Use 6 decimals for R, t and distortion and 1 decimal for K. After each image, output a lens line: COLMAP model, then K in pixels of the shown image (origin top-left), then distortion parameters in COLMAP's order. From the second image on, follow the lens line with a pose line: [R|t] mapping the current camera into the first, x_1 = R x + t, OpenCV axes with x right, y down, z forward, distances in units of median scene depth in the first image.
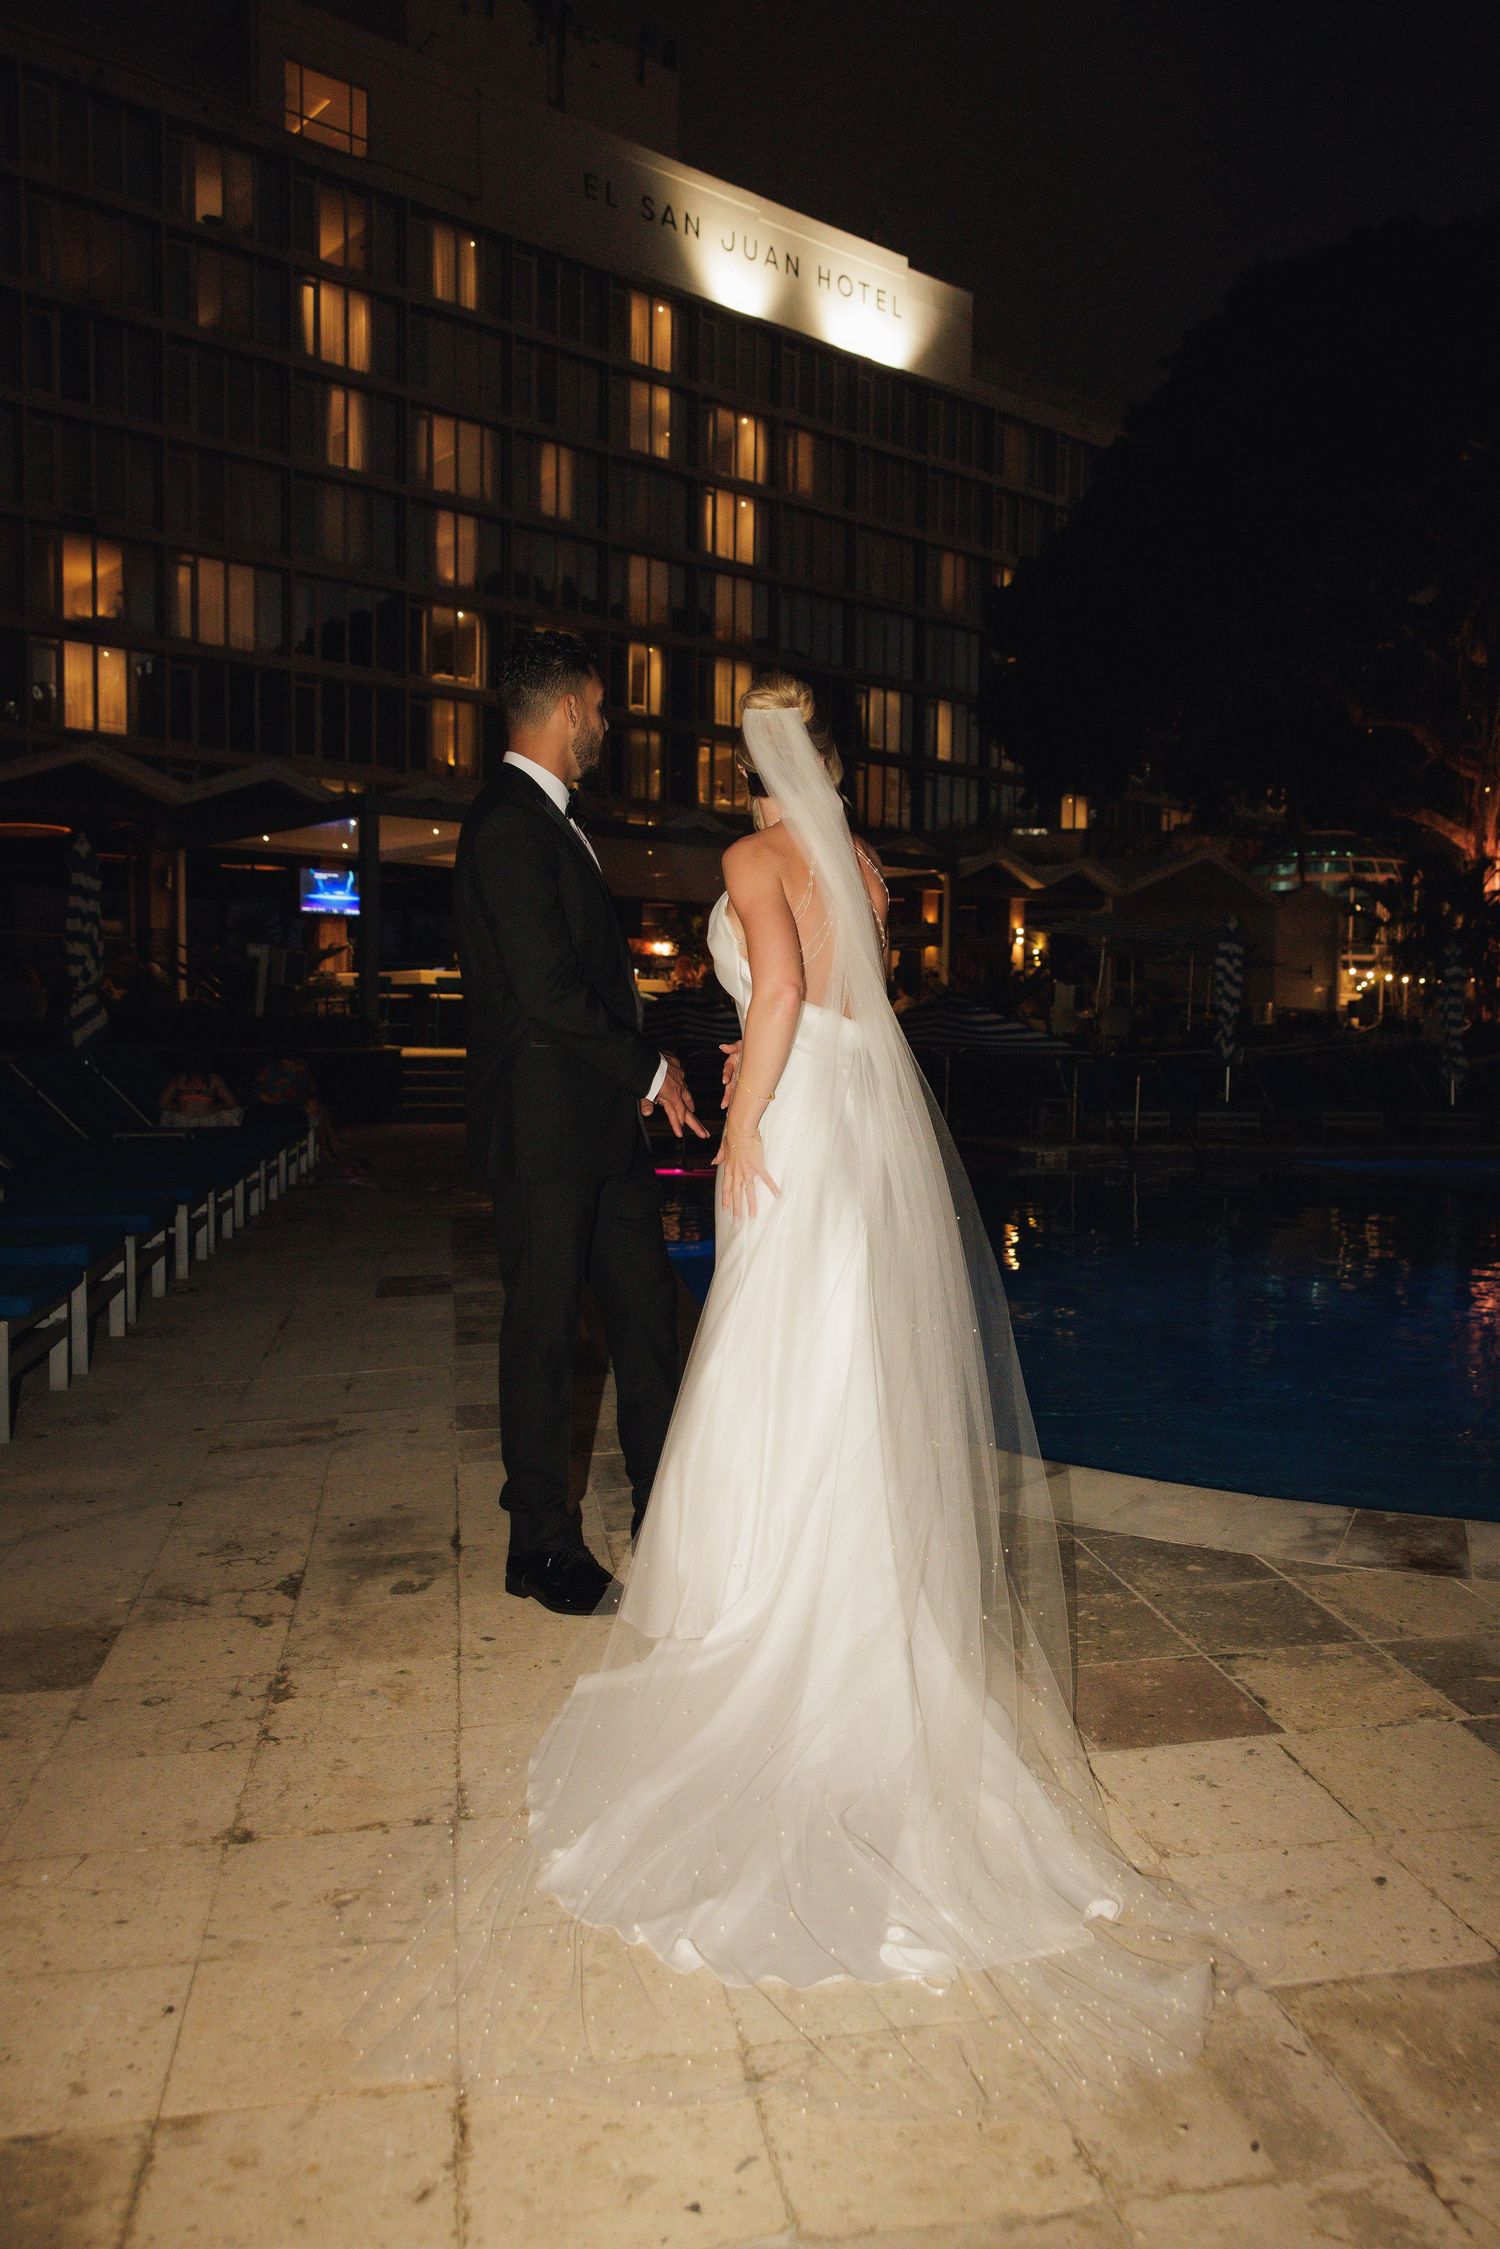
lens RADIAL K [[1810.2, 0, 750.0], [0, 1810.2, 1124.5], [0, 0, 1]] dist [0.008985, 0.003622]
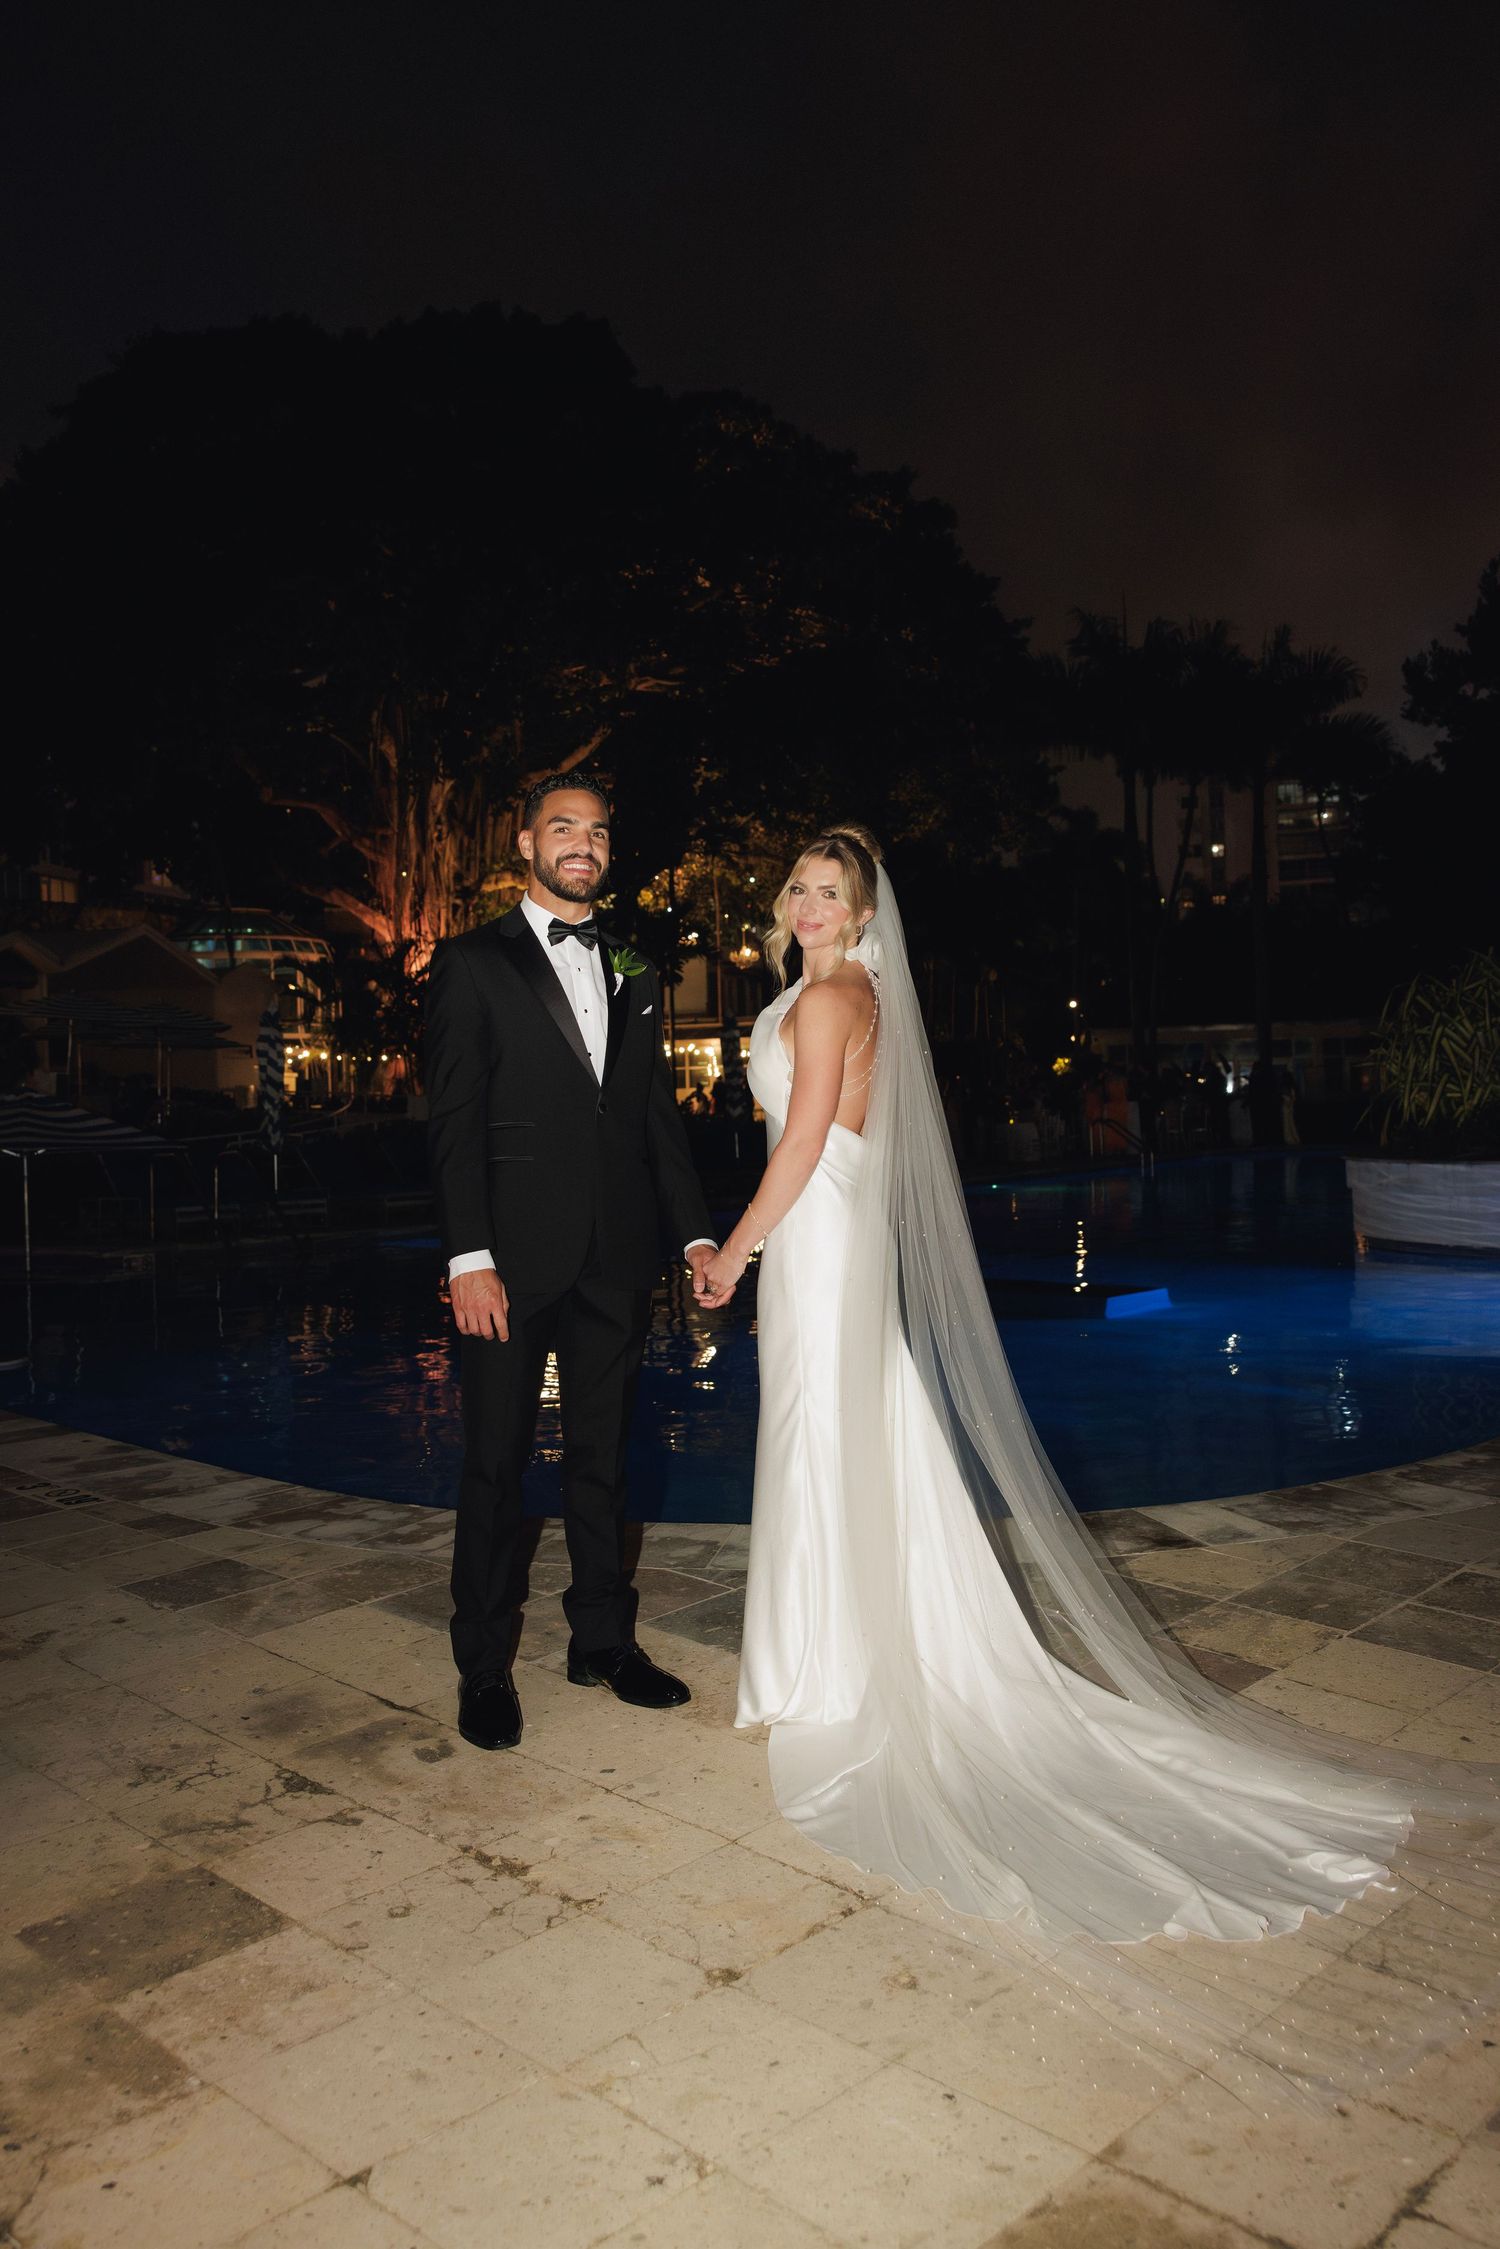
lens RADIAL K [[1914.8, 0, 750.0], [0, 1914.8, 1124.5], [0, 0, 1]] dist [0.007543, 0.002164]
pose [[0.801522, -0.041616, 0.596515, -0.661280], [0.066973, 0.997546, -0.020396, -0.042518], [-0.594203, 0.056298, 0.802343, 0.081318]]
